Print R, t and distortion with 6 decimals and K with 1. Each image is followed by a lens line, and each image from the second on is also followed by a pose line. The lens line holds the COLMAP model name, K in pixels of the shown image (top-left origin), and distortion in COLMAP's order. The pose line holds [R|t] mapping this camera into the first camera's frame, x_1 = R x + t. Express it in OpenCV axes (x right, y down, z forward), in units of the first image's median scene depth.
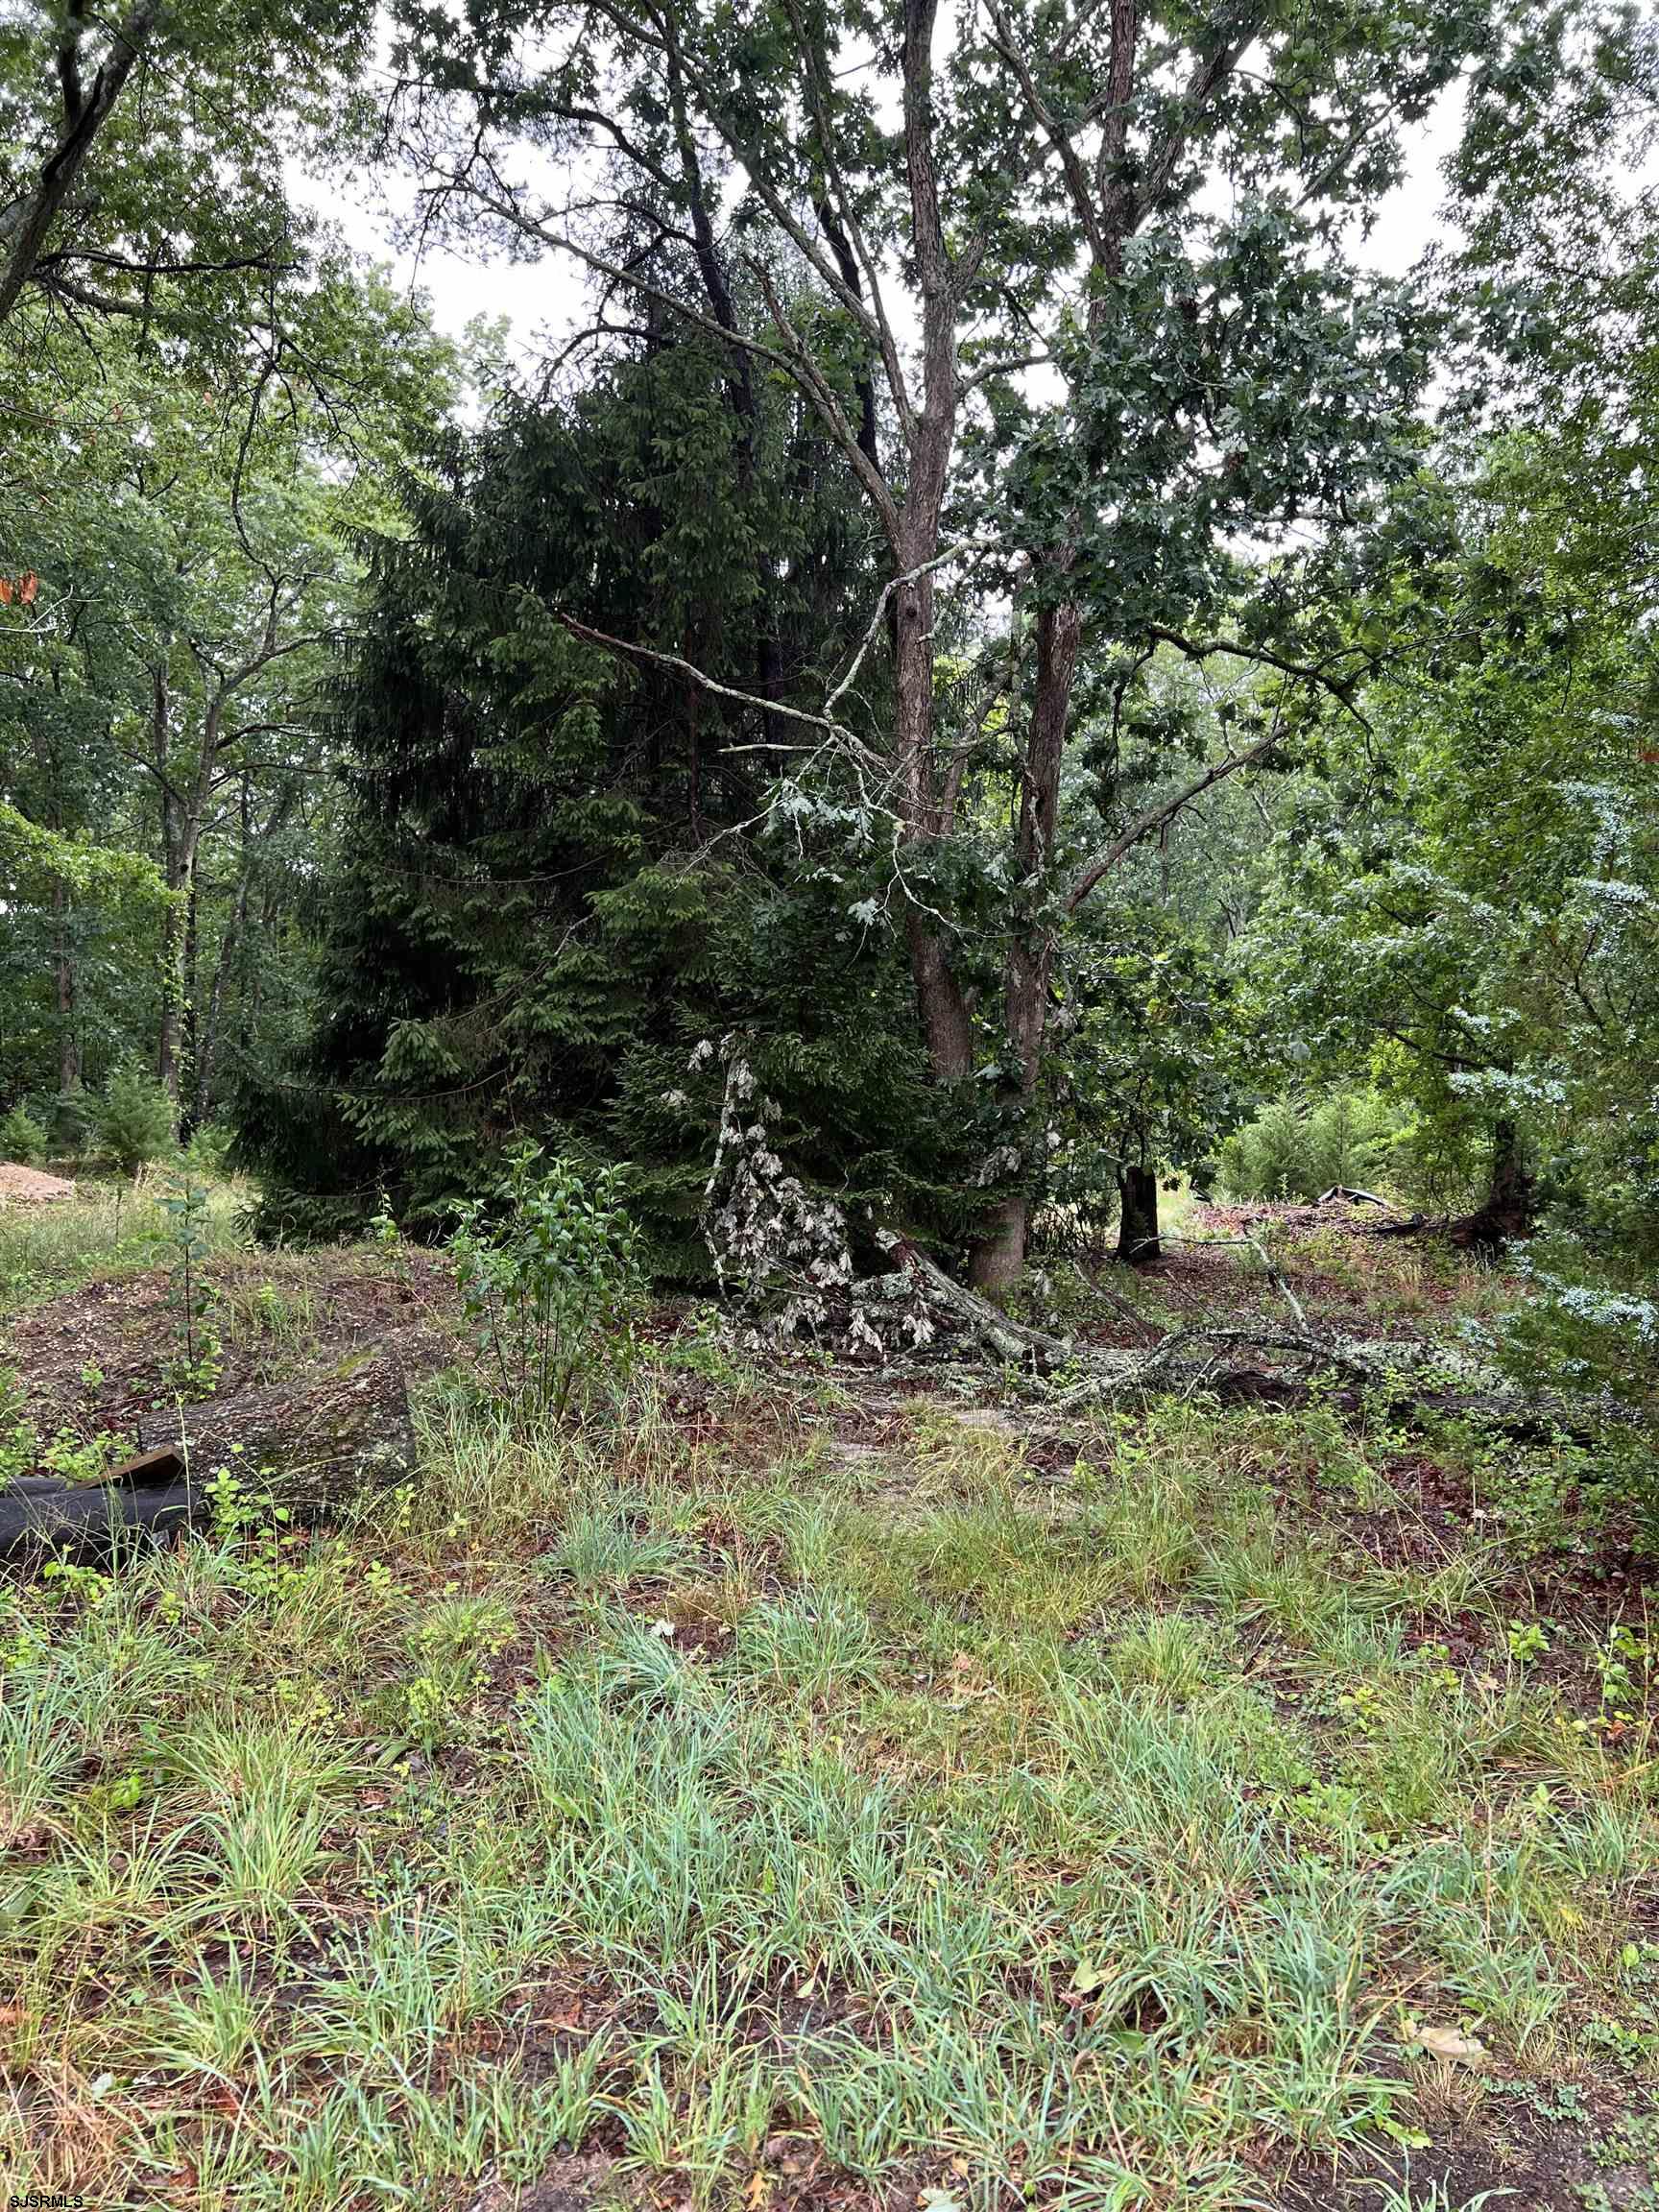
lens RADIAL K [[1666.0, 0, 819.8], [0, 1666.0, 1108.2], [0, 0, 1]] dist [0.069709, -0.073382]
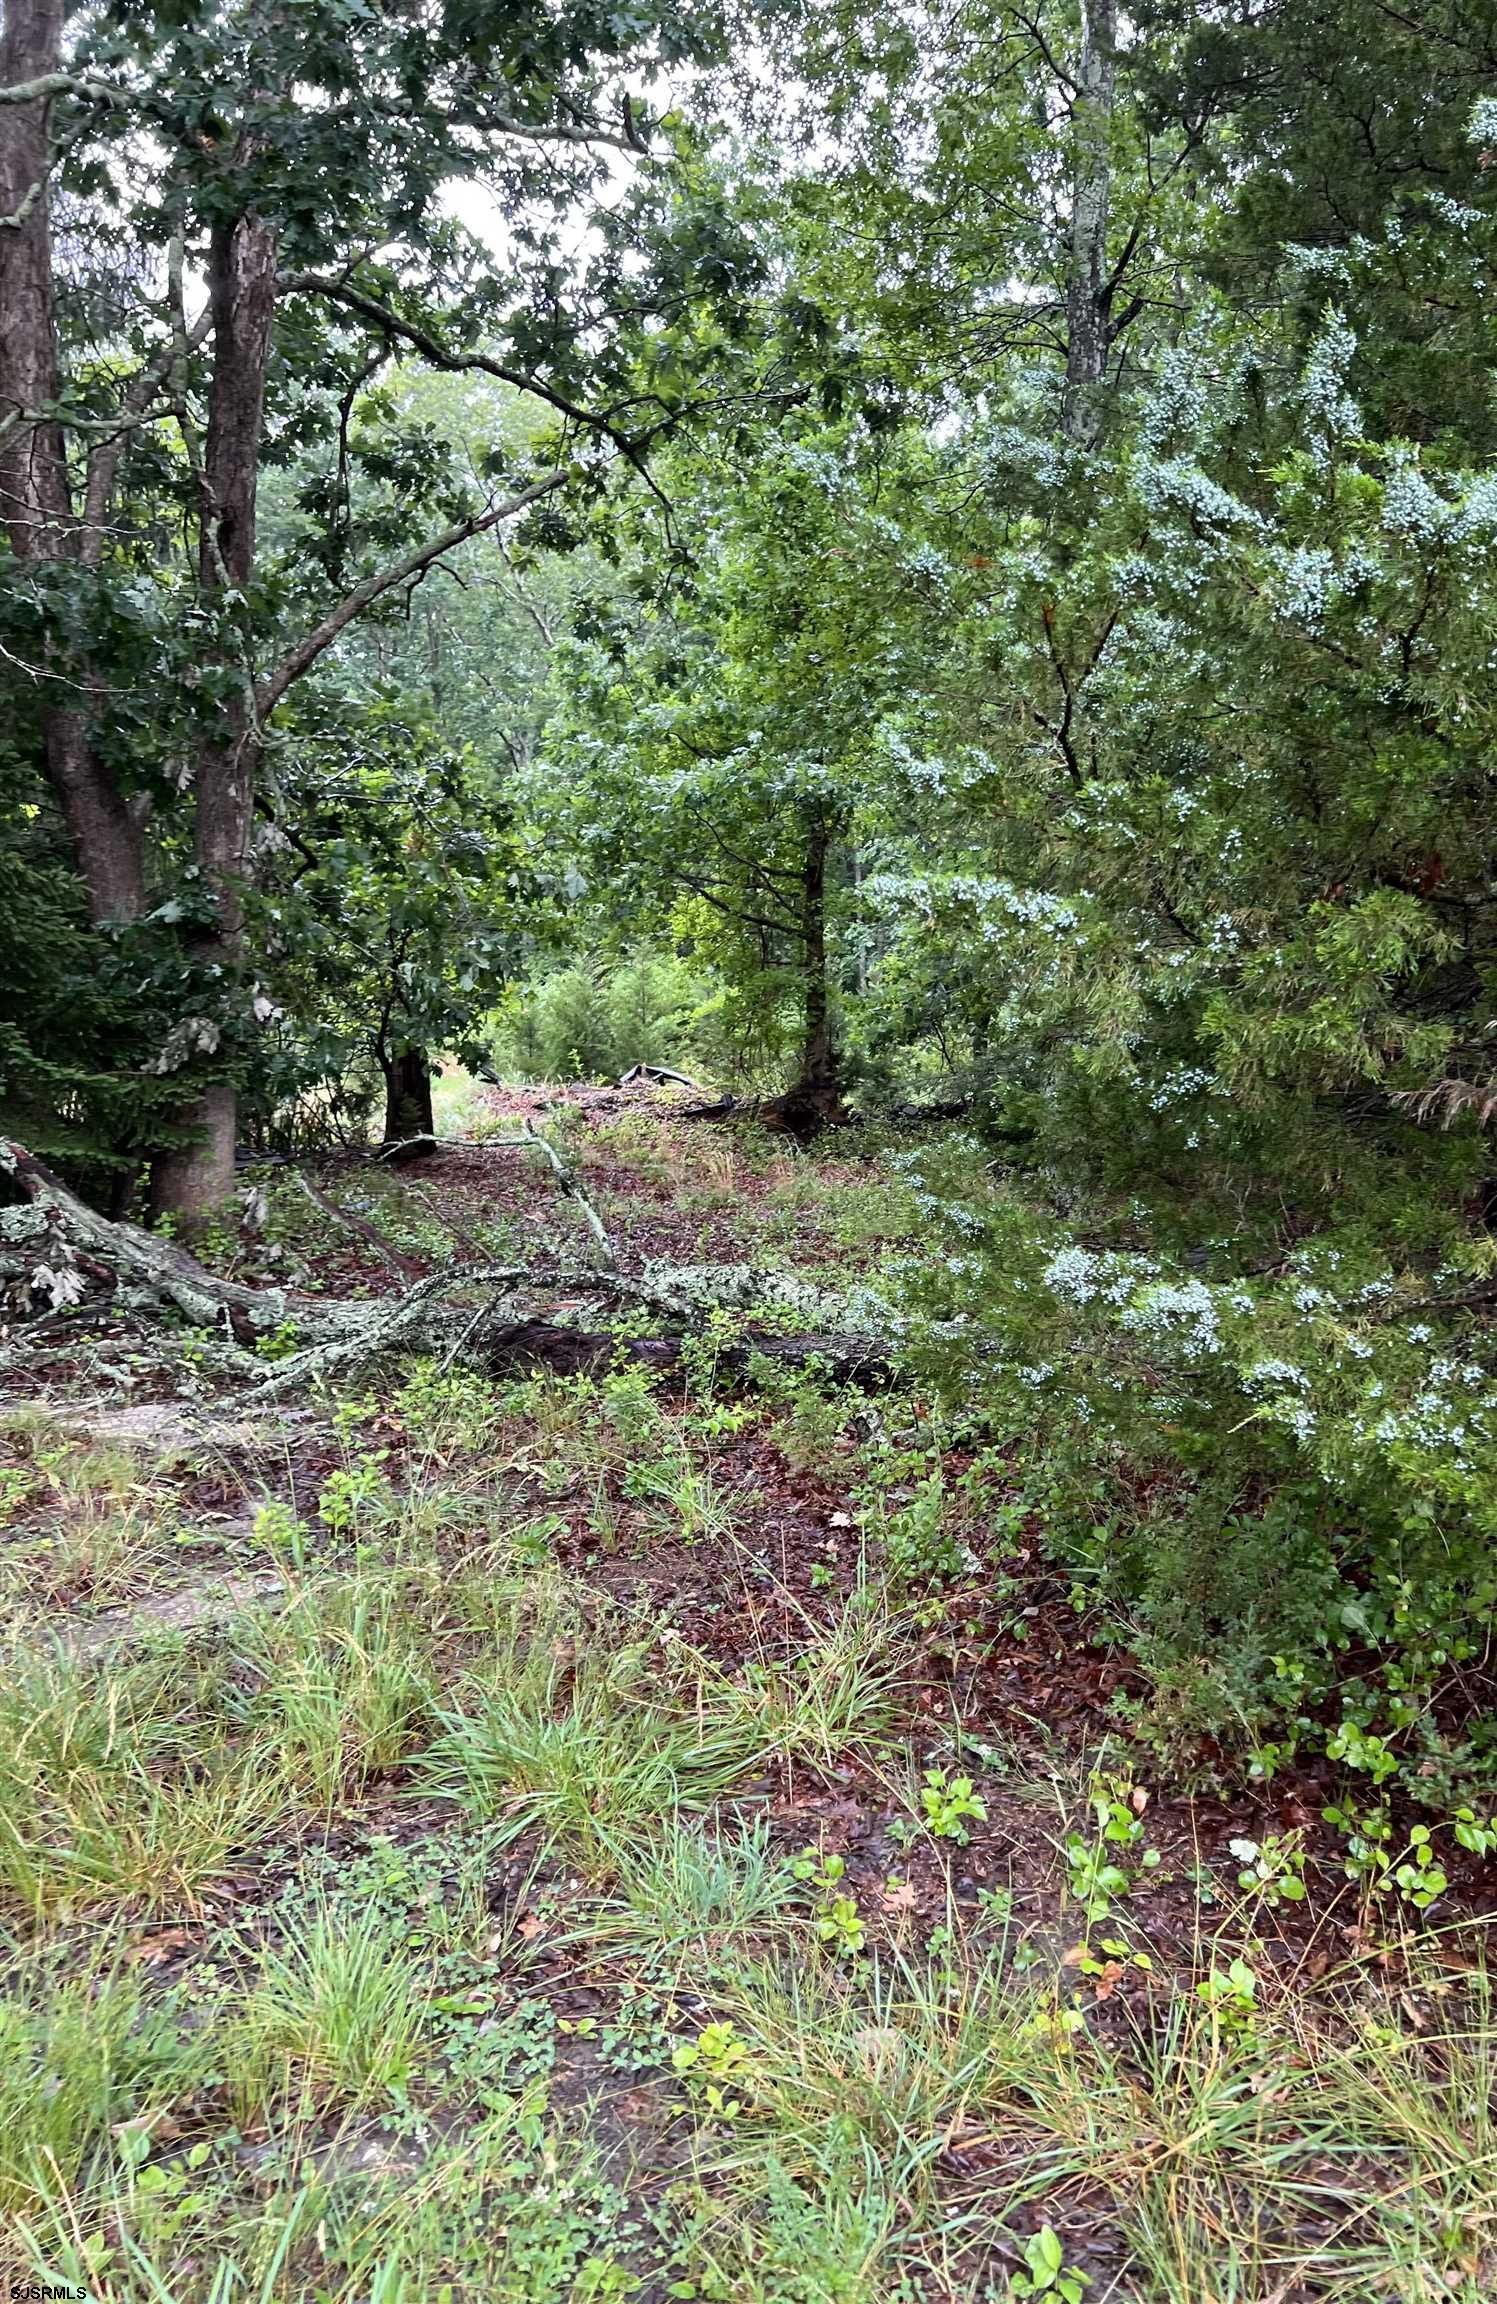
lens RADIAL K [[1770.6, 0, 968.5], [0, 1770.6, 1226.4], [0, 0, 1]] dist [0.075061, -0.151473]
pose [[0.885993, -0.055880, 0.460319, 0.049301], [-0.008147, 0.990683, 0.135943, 0.004701], [-0.463626, -0.124195, 0.877283, 0.166340]]
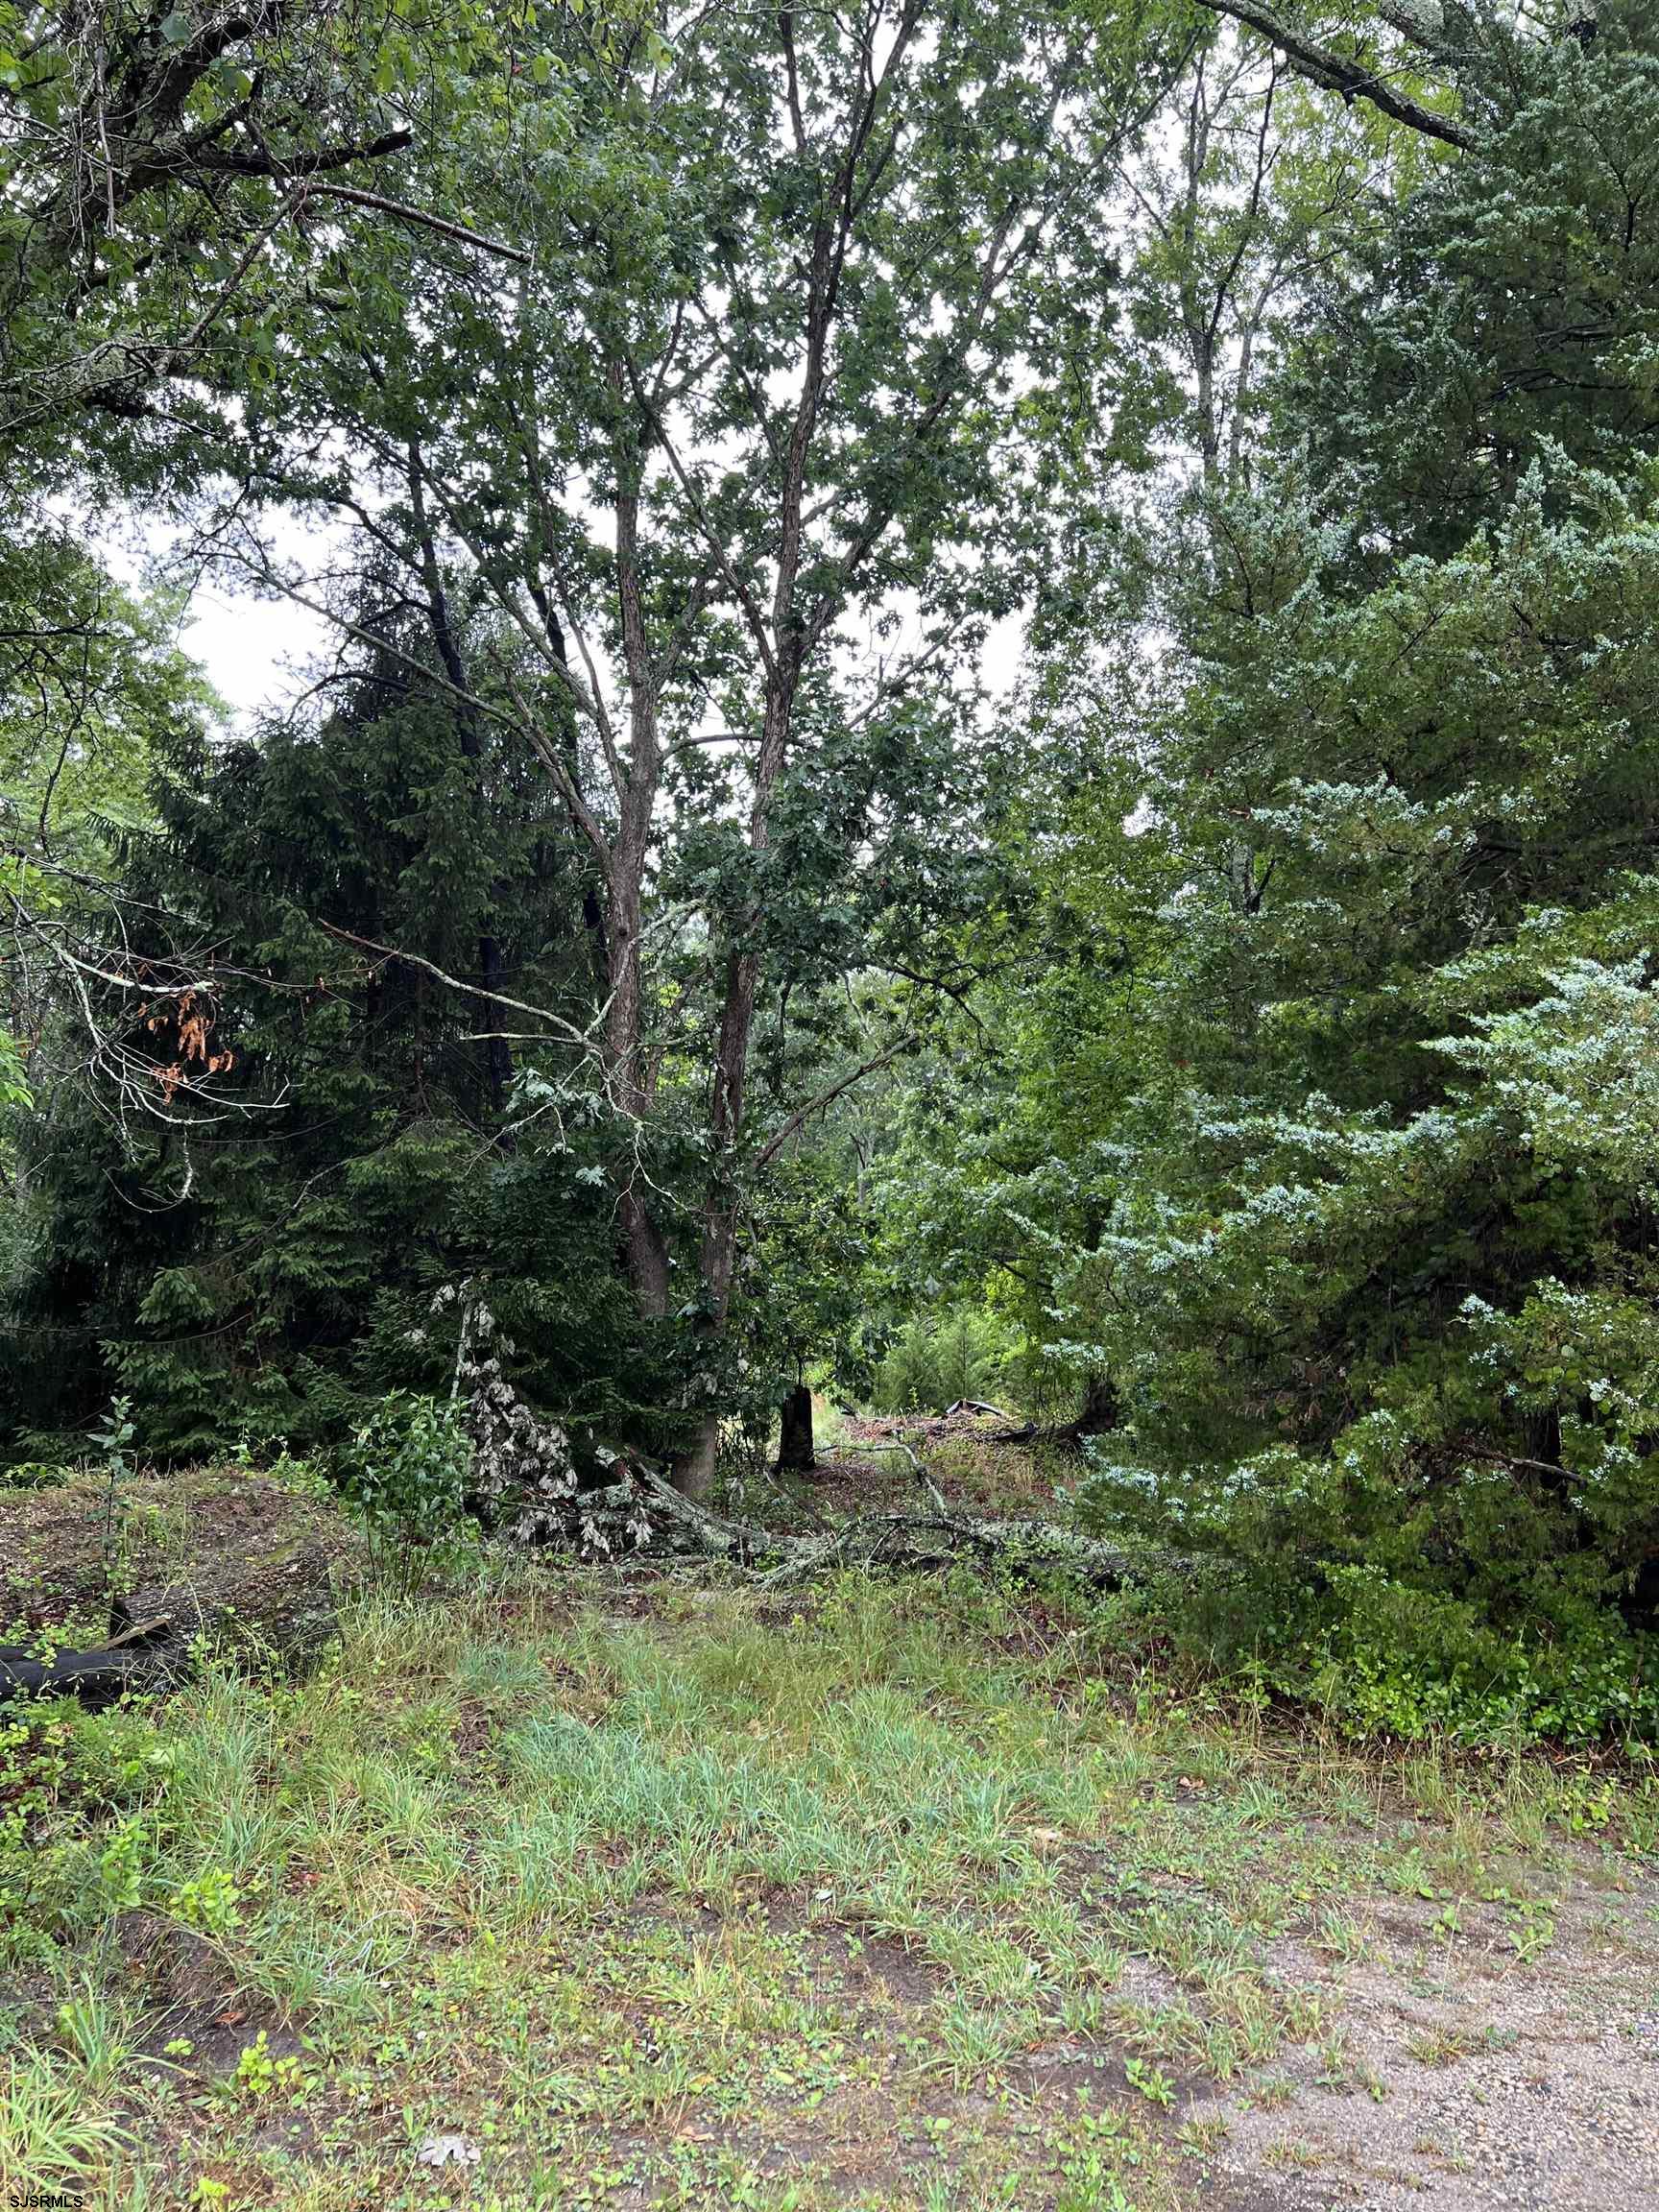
lens RADIAL K [[1665.8, 0, 829.8], [0, 1665.8, 1070.2], [0, 0, 1]] dist [0.106519, -0.250688]
pose [[0.974557, 0.022261, 0.223032, -0.076887], [0.011465, 0.988803, -0.148788, -0.013285], [-0.223847, 0.147560, 0.963389, -0.221874]]
